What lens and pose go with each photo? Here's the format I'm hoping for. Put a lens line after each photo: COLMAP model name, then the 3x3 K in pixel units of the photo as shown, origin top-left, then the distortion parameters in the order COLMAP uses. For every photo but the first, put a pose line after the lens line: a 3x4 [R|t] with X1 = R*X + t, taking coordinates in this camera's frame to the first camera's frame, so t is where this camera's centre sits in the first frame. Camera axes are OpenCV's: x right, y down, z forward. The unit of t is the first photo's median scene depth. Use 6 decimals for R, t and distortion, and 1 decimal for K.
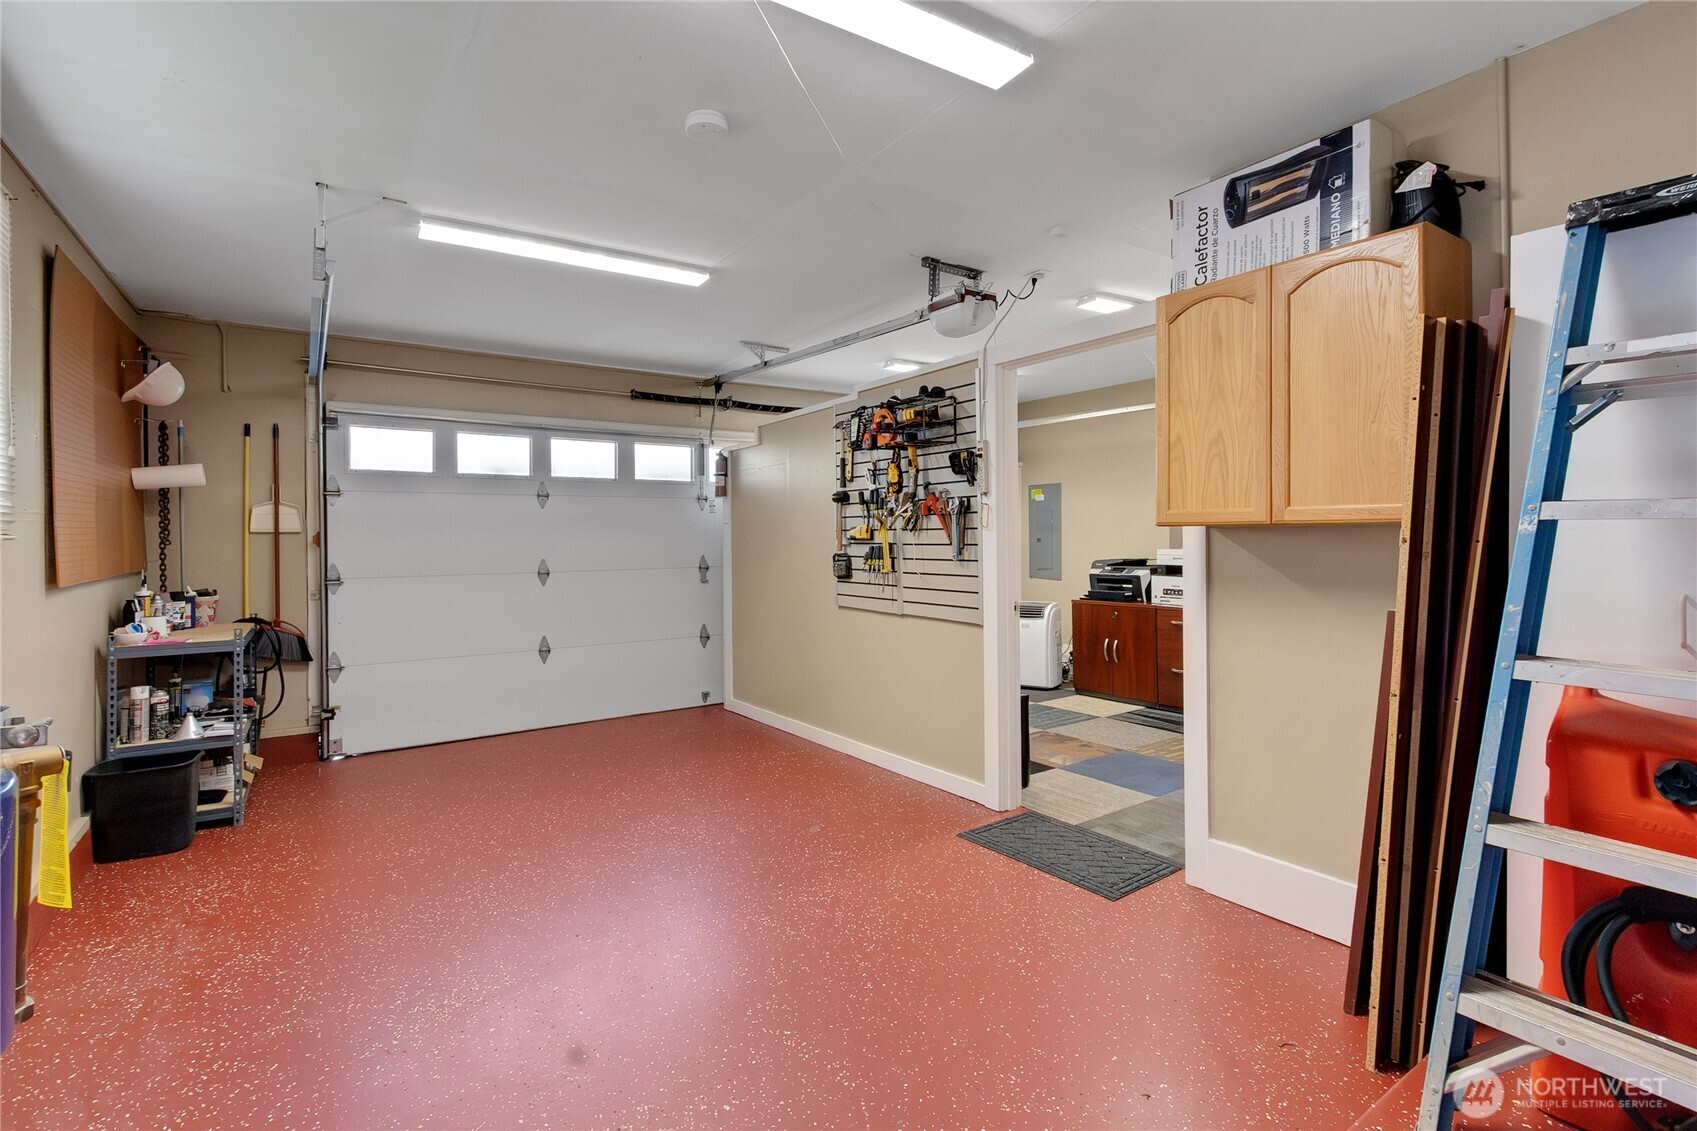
lens RADIAL K [[840.9, 0, 854.4], [0, 840.9, 509.4], [0, 0, 1]] dist [0.004010, -0.000370]
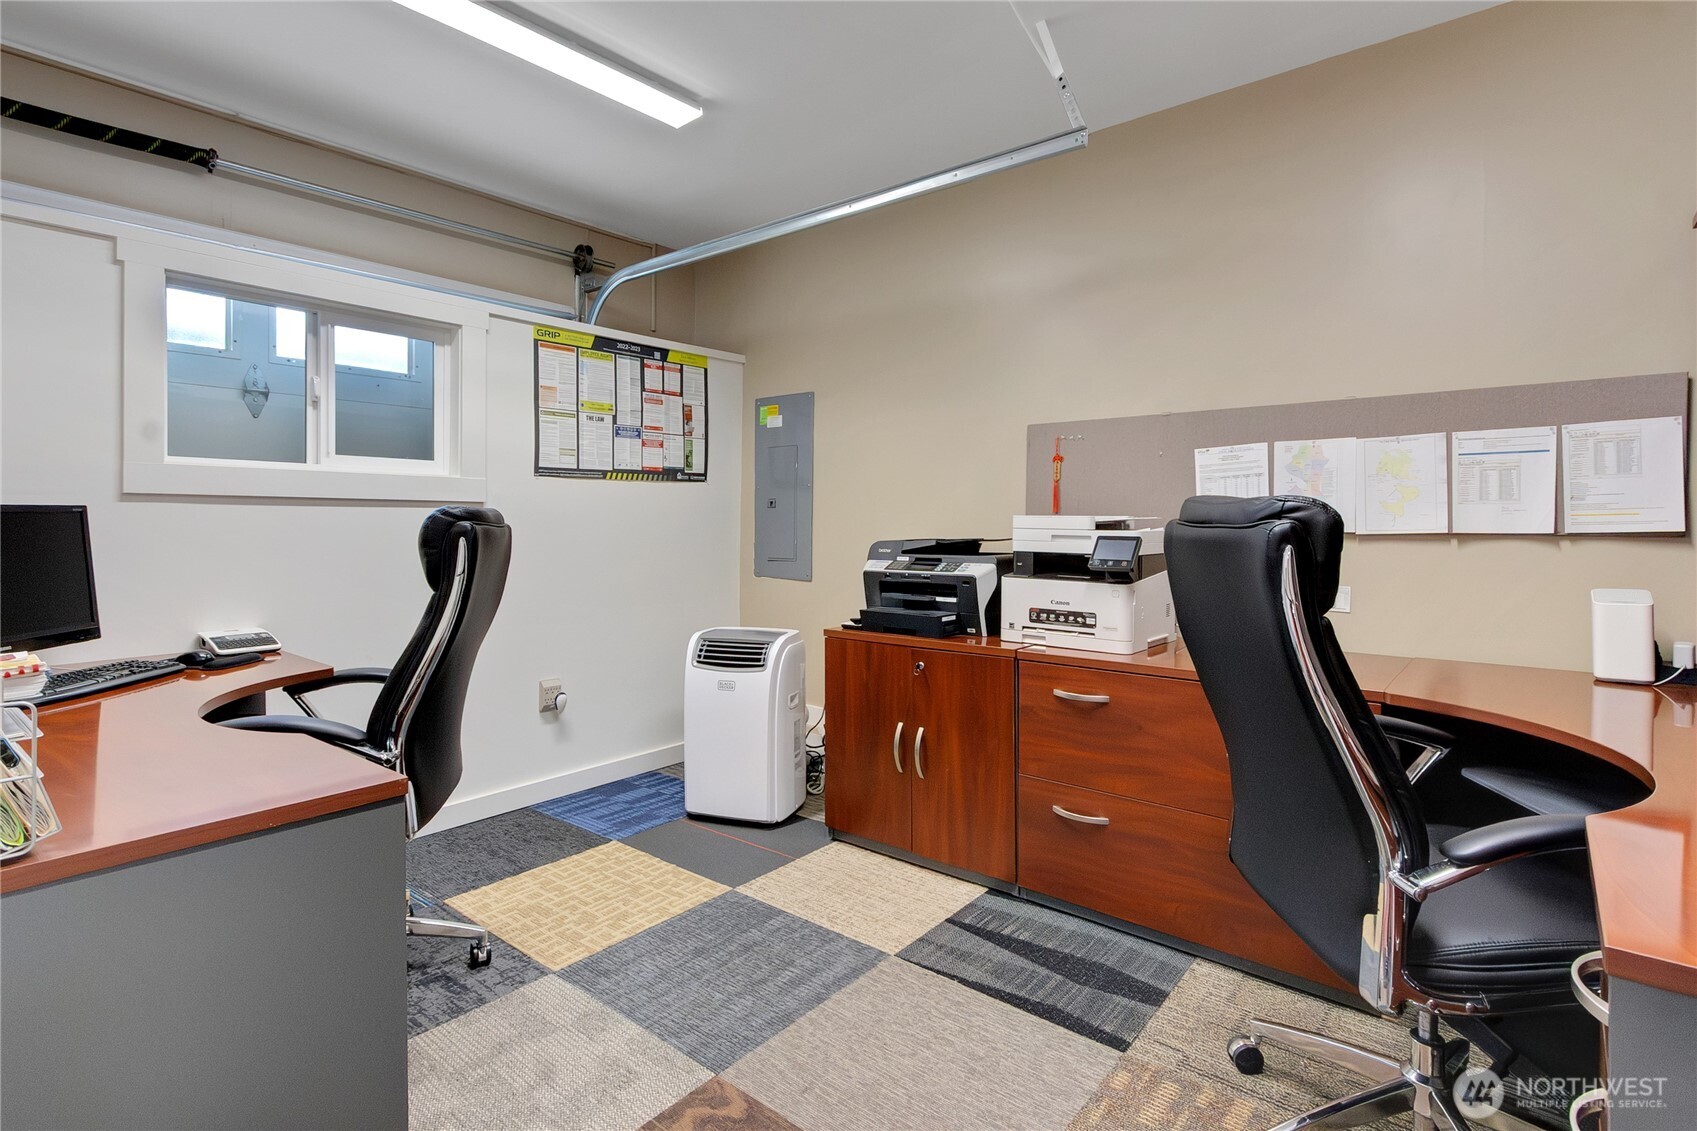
lens RADIAL K [[840.9, 0, 854.4], [0, 840.9, 509.4], [0, 0, 1]] dist [0.004010, -0.000370]
pose [[0.966762, 0.010984, 0.255443, 0.161402], [-0.016023, 0.999716, 0.017654, 0.035915], [-0.255177, -0.021160, 0.966663, 0.574911]]
